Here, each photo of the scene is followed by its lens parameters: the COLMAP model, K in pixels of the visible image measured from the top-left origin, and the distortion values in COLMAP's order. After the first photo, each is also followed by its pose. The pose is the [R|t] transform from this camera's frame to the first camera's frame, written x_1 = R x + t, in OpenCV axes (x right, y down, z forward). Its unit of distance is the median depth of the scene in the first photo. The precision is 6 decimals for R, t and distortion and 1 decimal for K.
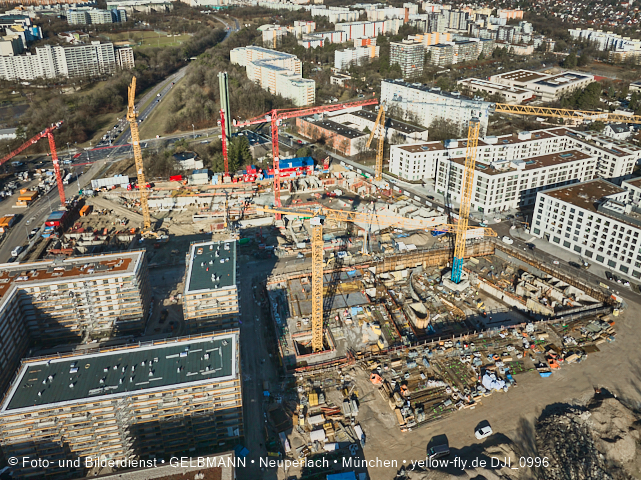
lens RADIAL K [[459.3, 0, 303.4], [0, 459.3, 138.0], [0, 0, 1]] dist [-0.031376, -0.002699]
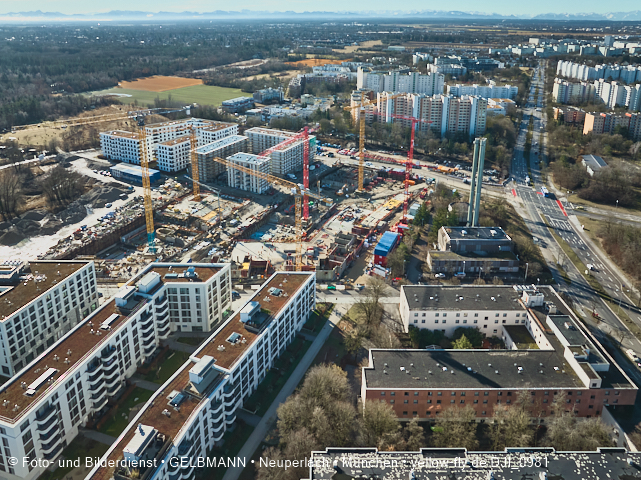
lens RADIAL K [[462.0, 0, 320.0], [0, 462.0, 139.1], [0, 0, 1]] dist [-0.034459, 0.004537]
pose [[-0.600383, 0.206897, -0.772486, 0.797082], [-0.281496, 0.849460, 0.446294, -0.536544], [0.748532, 0.485399, -0.451760, 1.440552]]
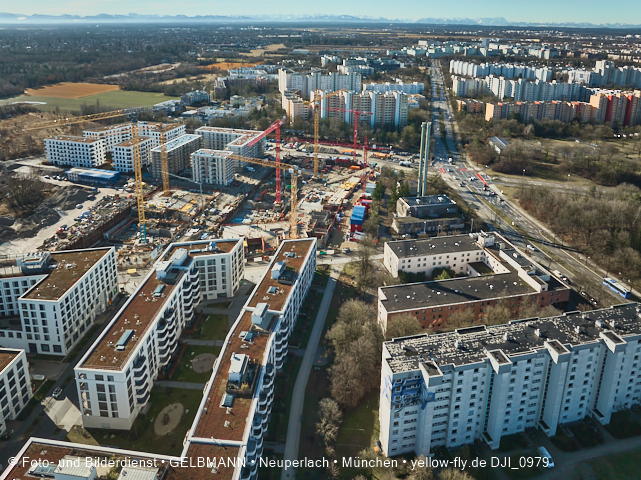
lens RADIAL K [[460.0, 0, 319.9], [0, 460.0, 134.6], [0, 0, 1]] dist [-0.036913, 0.005686]
pose [[-0.409498, 0.217989, -0.885885, 1.013651], [-0.327169, 0.871357, 0.365647, -0.511564], [0.851629, 0.439566, -0.285499, 1.368017]]
